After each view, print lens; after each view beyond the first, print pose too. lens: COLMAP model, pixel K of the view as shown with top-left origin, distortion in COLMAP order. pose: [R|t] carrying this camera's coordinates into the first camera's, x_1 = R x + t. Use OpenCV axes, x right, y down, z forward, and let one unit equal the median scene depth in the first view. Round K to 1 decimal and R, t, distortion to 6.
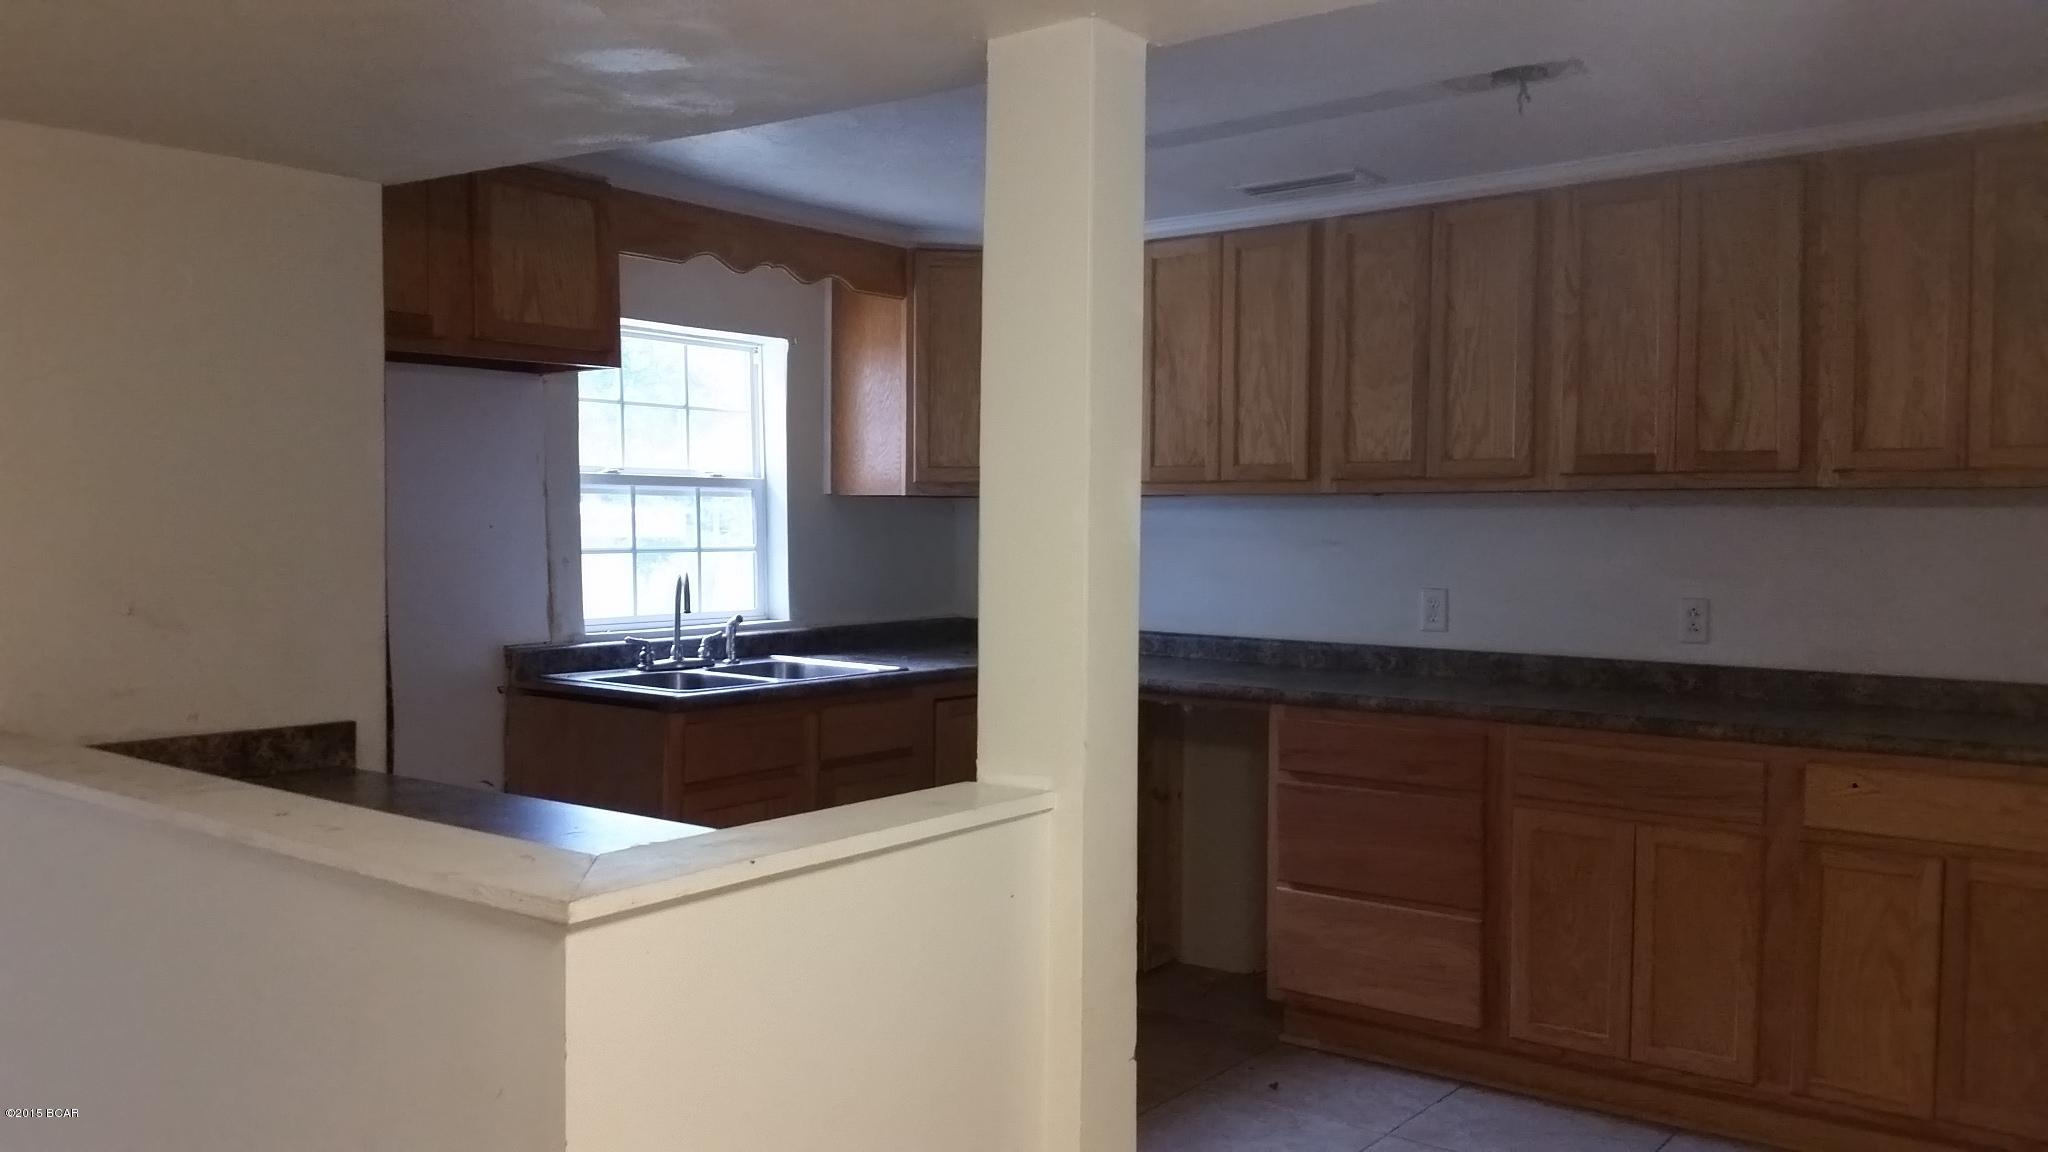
lens RADIAL K [[1660.4, 0, 1012.4], [0, 1660.4, 569.6], [0, 0, 1]] dist [0.111830, -0.203074]
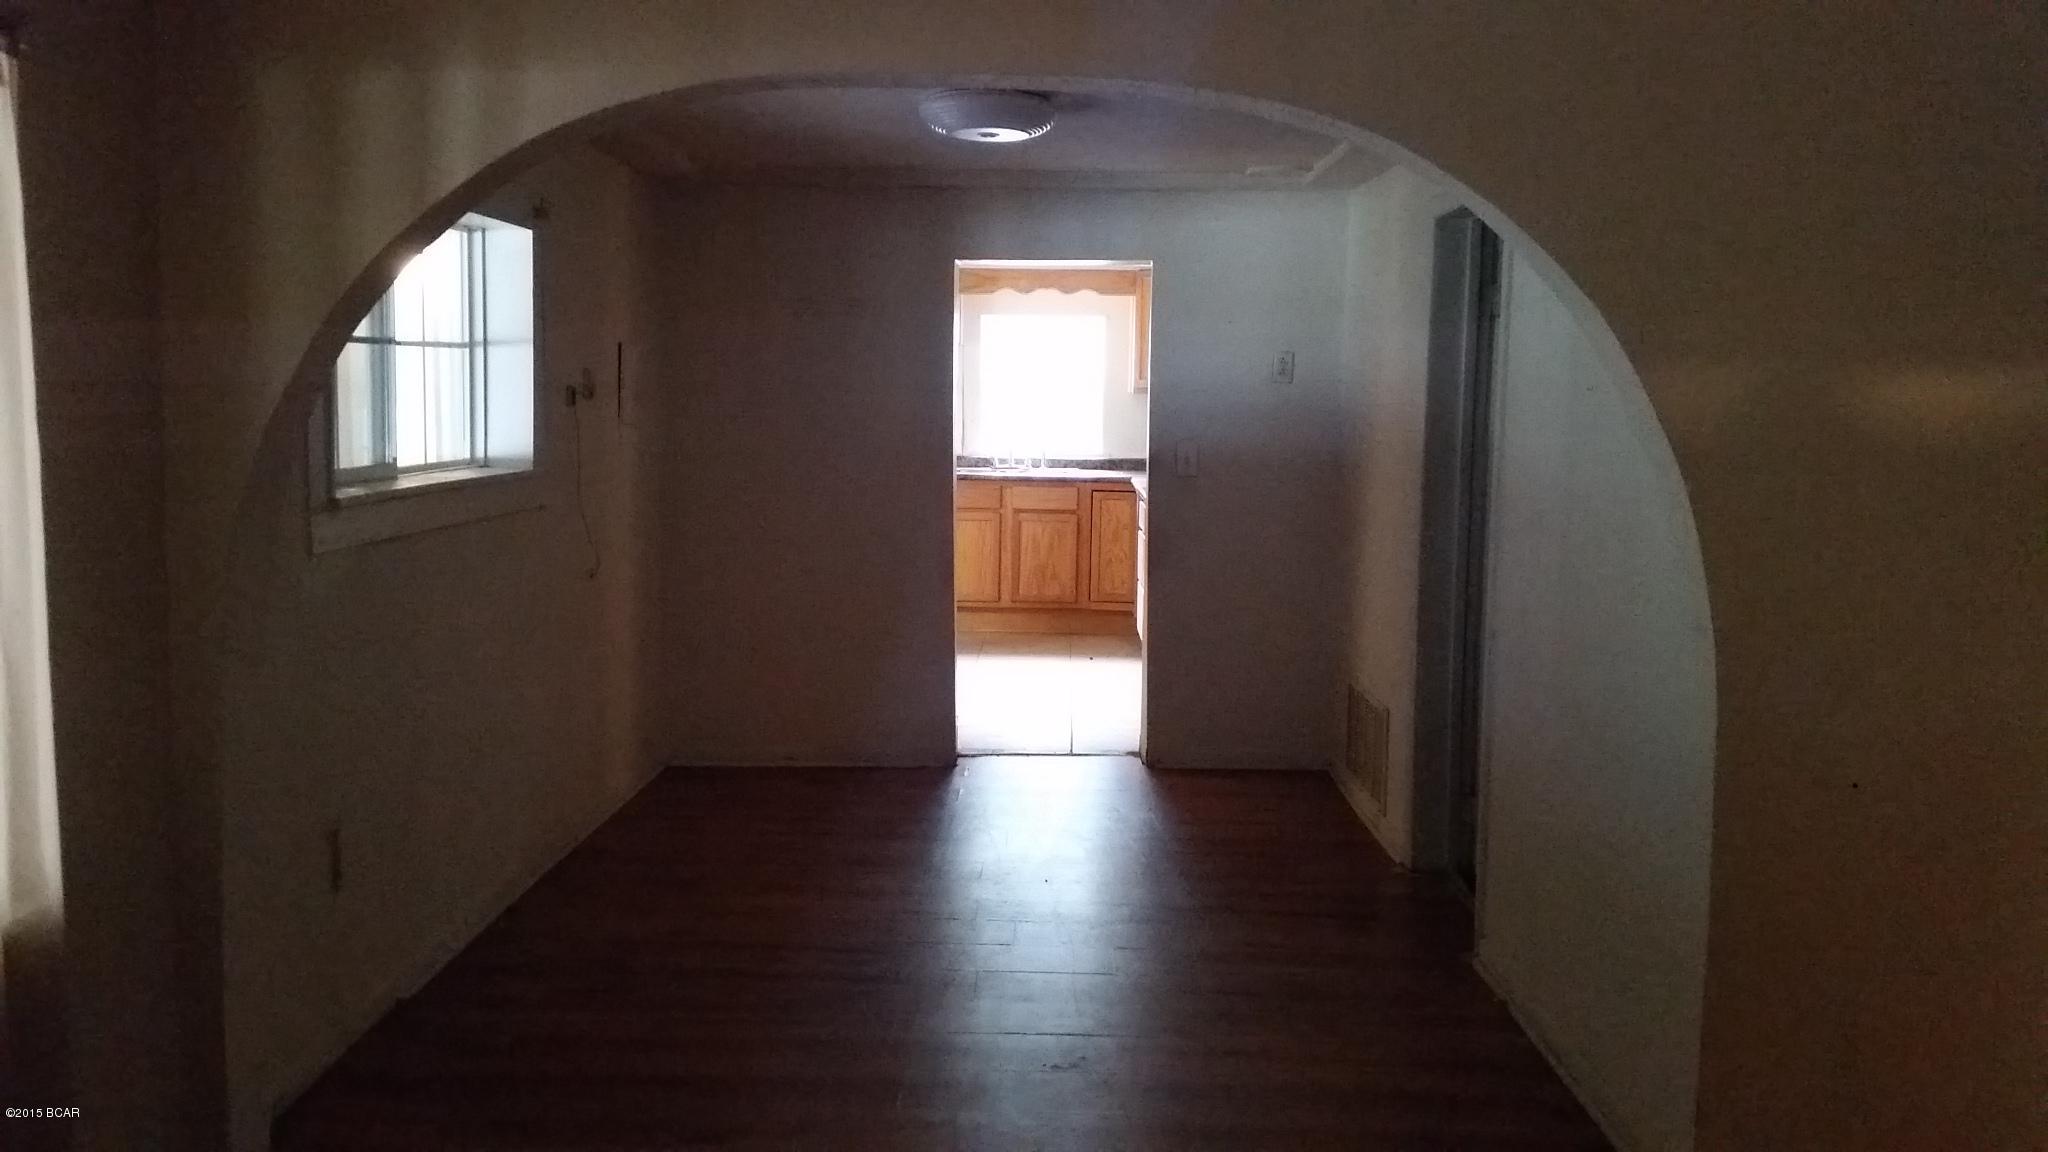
lens RADIAL K [[1660.4, 0, 1012.4], [0, 1660.4, 569.6], [0, 0, 1]] dist [0.111830, -0.203074]
pose [[0.575233, 0.084164, -0.813648, 1.716050], [-0.033203, 0.996275, 0.079581, 0.015017], [0.817315, -0.018762, 0.575885, -0.326953]]
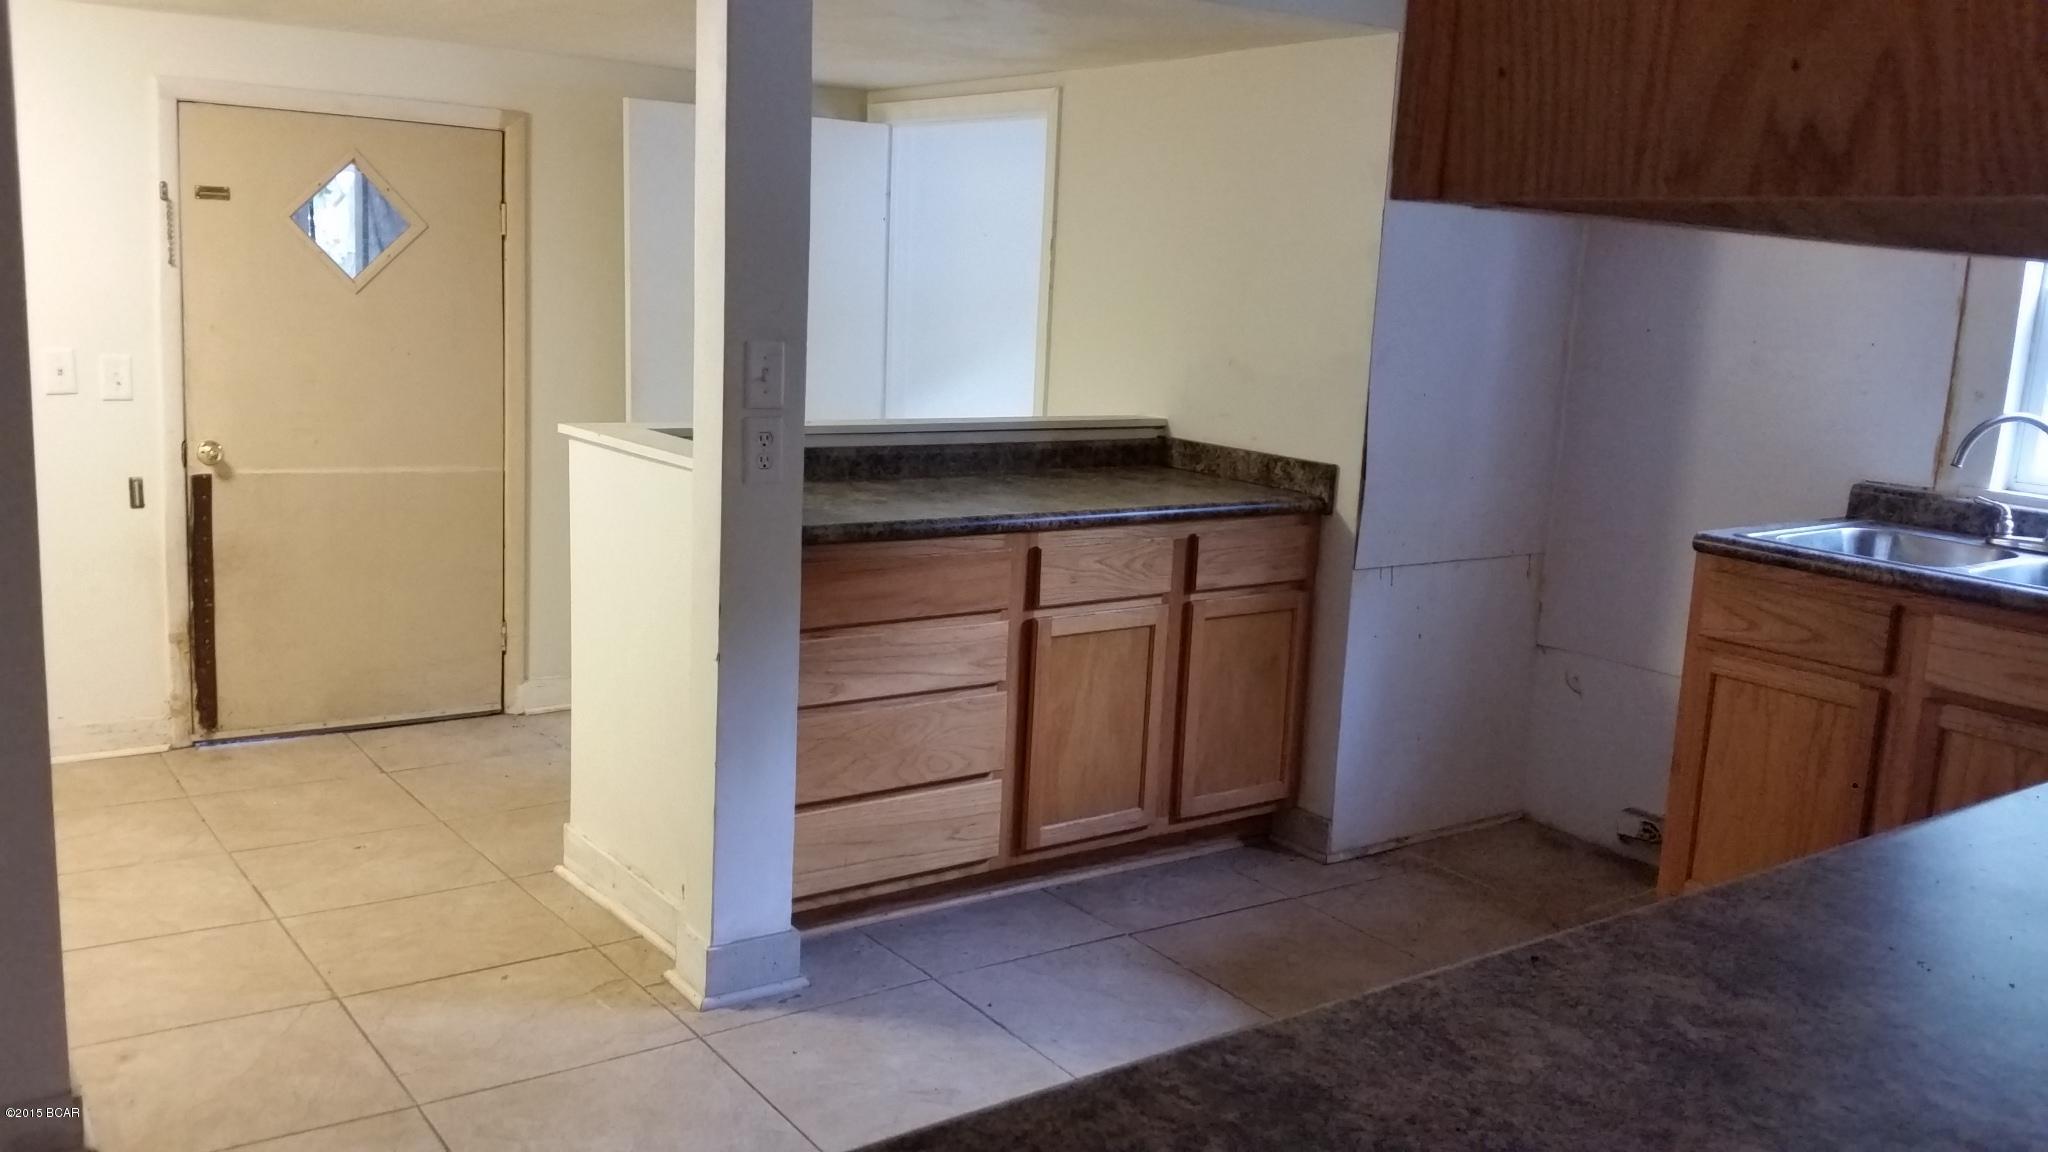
lens RADIAL K [[1660.4, 0, 1012.4], [0, 1660.4, 569.6], [0, 0, 1]] dist [0.111830, -0.203074]
pose [[-0.303643, 0.146338, -0.941481, 0.653324], [-0.078830, 0.980888, 0.177887, -0.030186], [0.949519, 0.128231, -0.286304, 0.798932]]
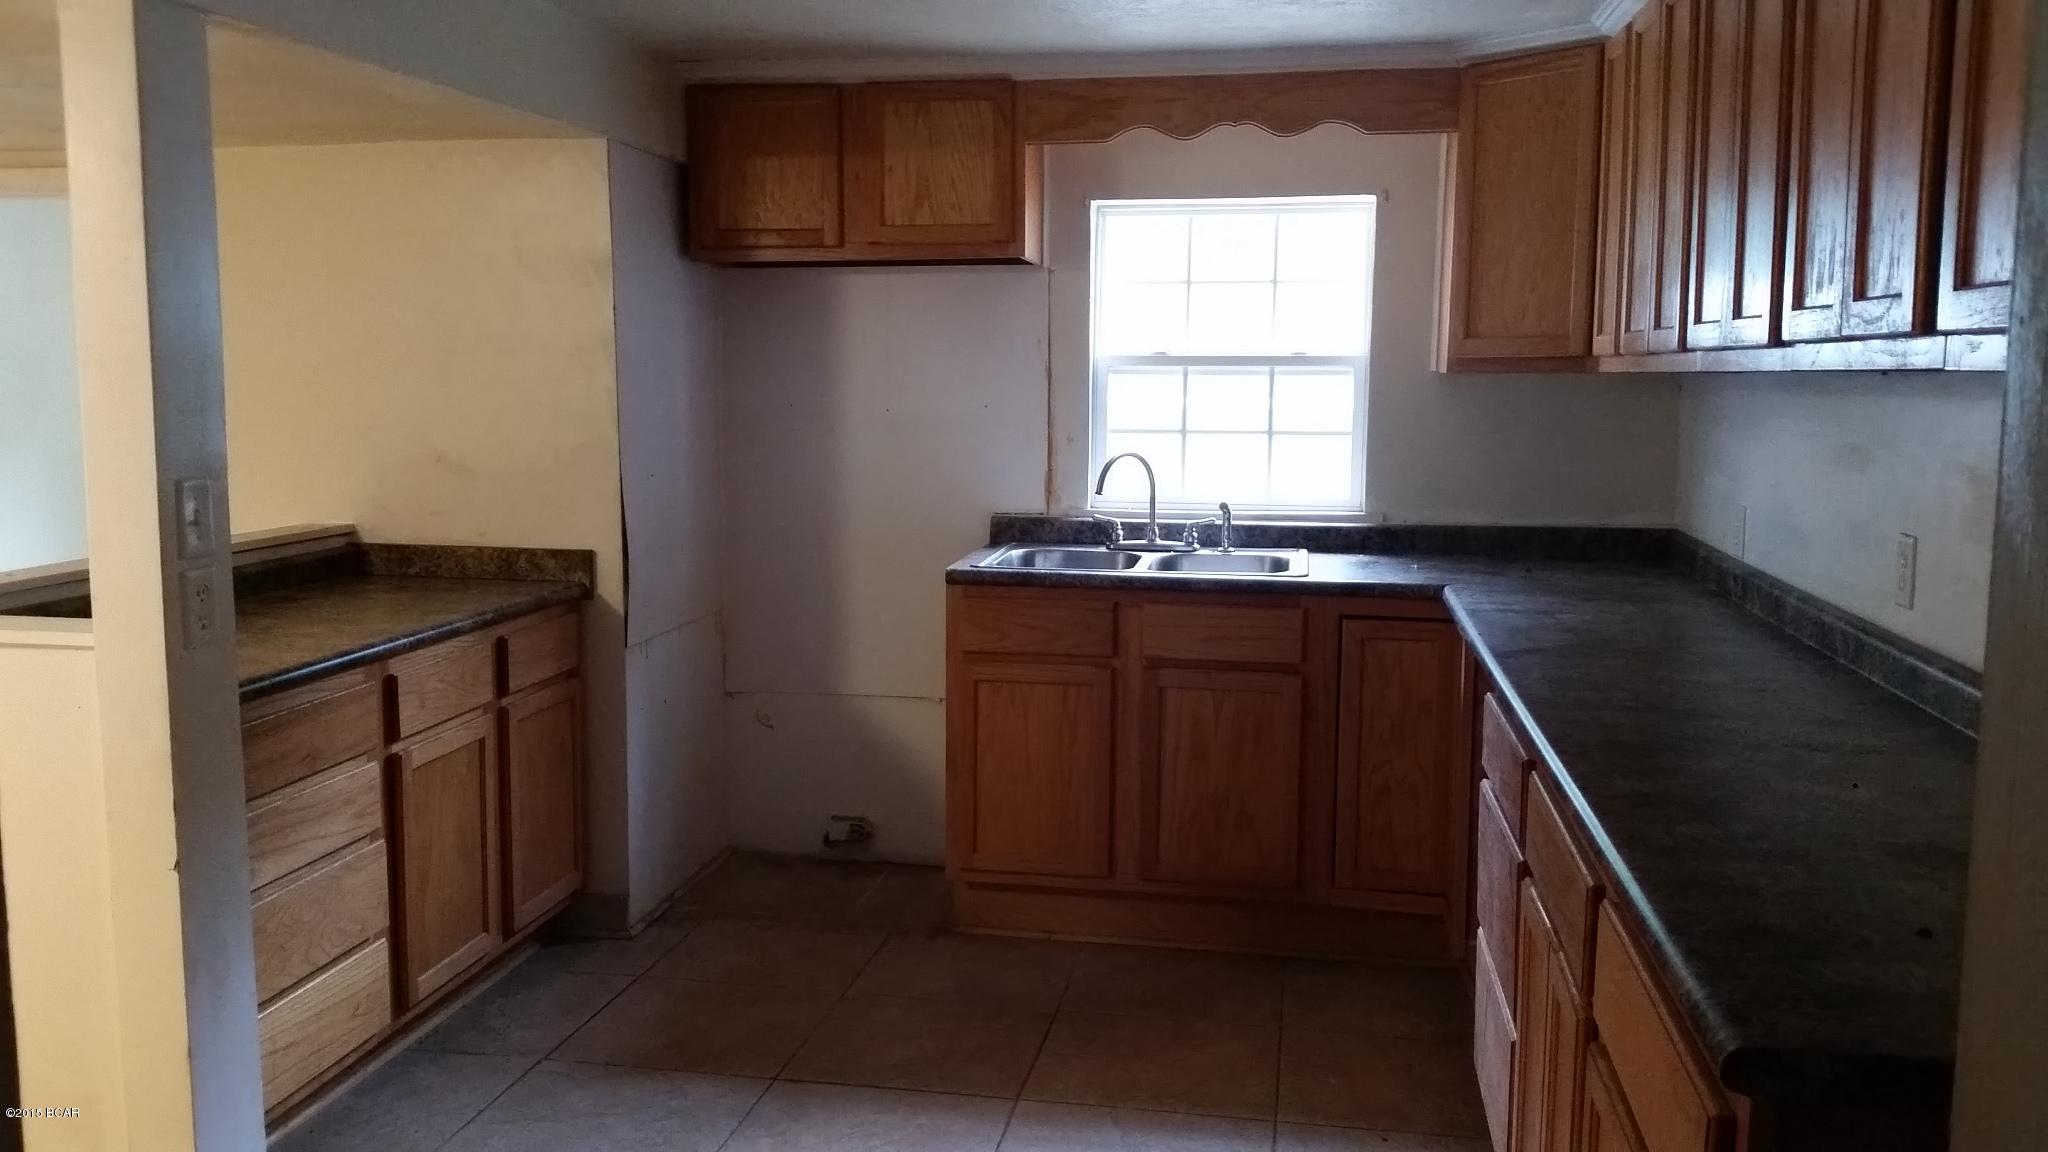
lens RADIAL K [[1660.4, 0, 1012.4], [0, 1660.4, 569.6], [0, 0, 1]] dist [0.111830, -0.203074]
pose [[0.449691, 0.101826, -0.887361, 0.669088], [-0.029199, 0.994625, 0.099337, -0.026776], [0.892707, -0.018761, 0.450247, 0.484996]]
